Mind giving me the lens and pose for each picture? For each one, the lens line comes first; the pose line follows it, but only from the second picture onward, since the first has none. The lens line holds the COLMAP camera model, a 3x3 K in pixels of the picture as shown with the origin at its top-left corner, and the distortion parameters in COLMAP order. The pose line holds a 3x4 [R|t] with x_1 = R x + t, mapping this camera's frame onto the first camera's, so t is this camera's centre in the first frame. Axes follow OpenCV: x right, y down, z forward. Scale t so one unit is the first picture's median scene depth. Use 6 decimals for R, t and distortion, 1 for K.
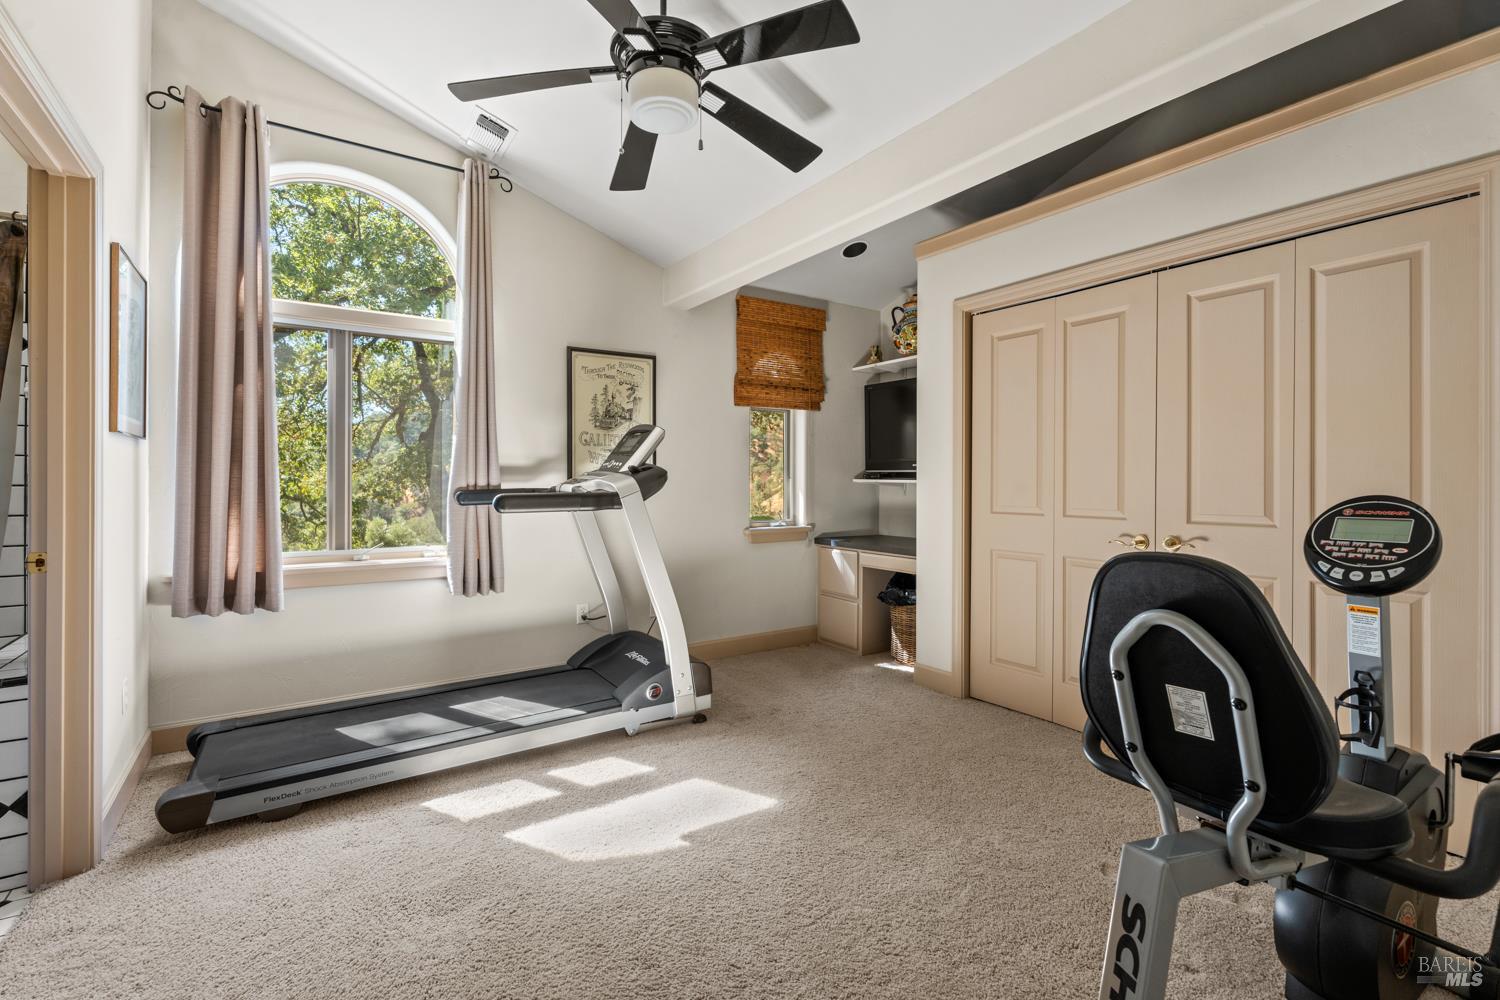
lens RADIAL K [[673.7, 0, 752.8], [0, 673.7, 492.8], [0, 0, 1]] dist [-0.000751, -0.000135]
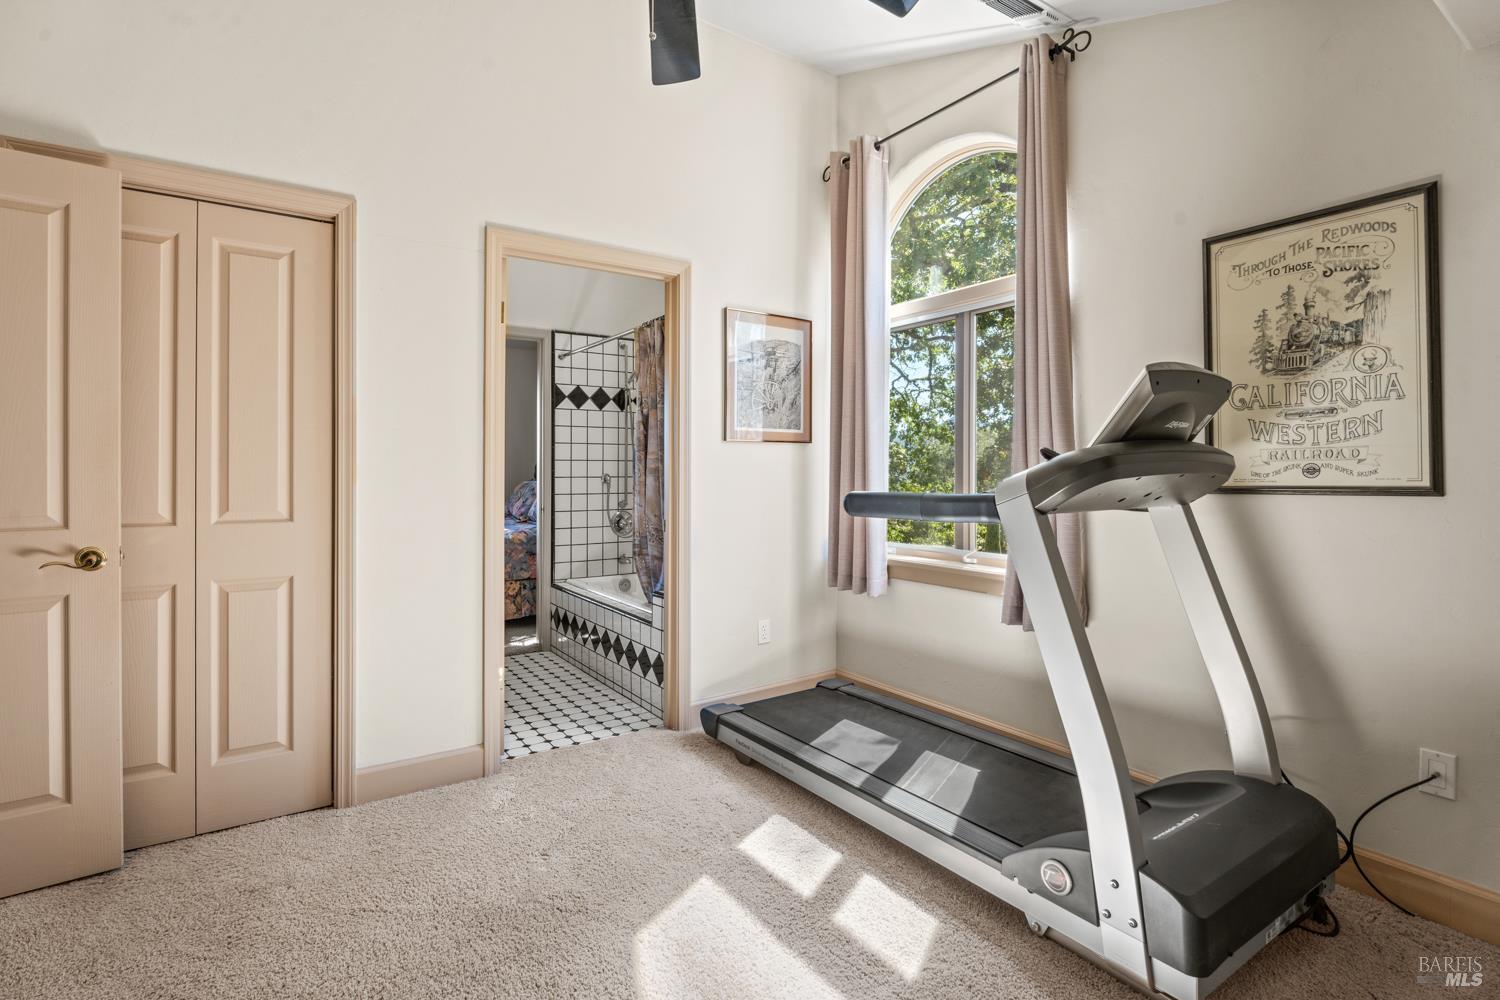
lens RADIAL K [[725.2, 0, 747.6], [0, 725.2, 471.3], [0, 0, 1]] dist [-0.001059, -0.000497]
pose [[-0.017931, -0.002392, -0.999836, 0.342635], [-0.019024, 0.999817, -0.002051, -0.012585], [0.999658, 0.018984, -0.017974, 0.623463]]
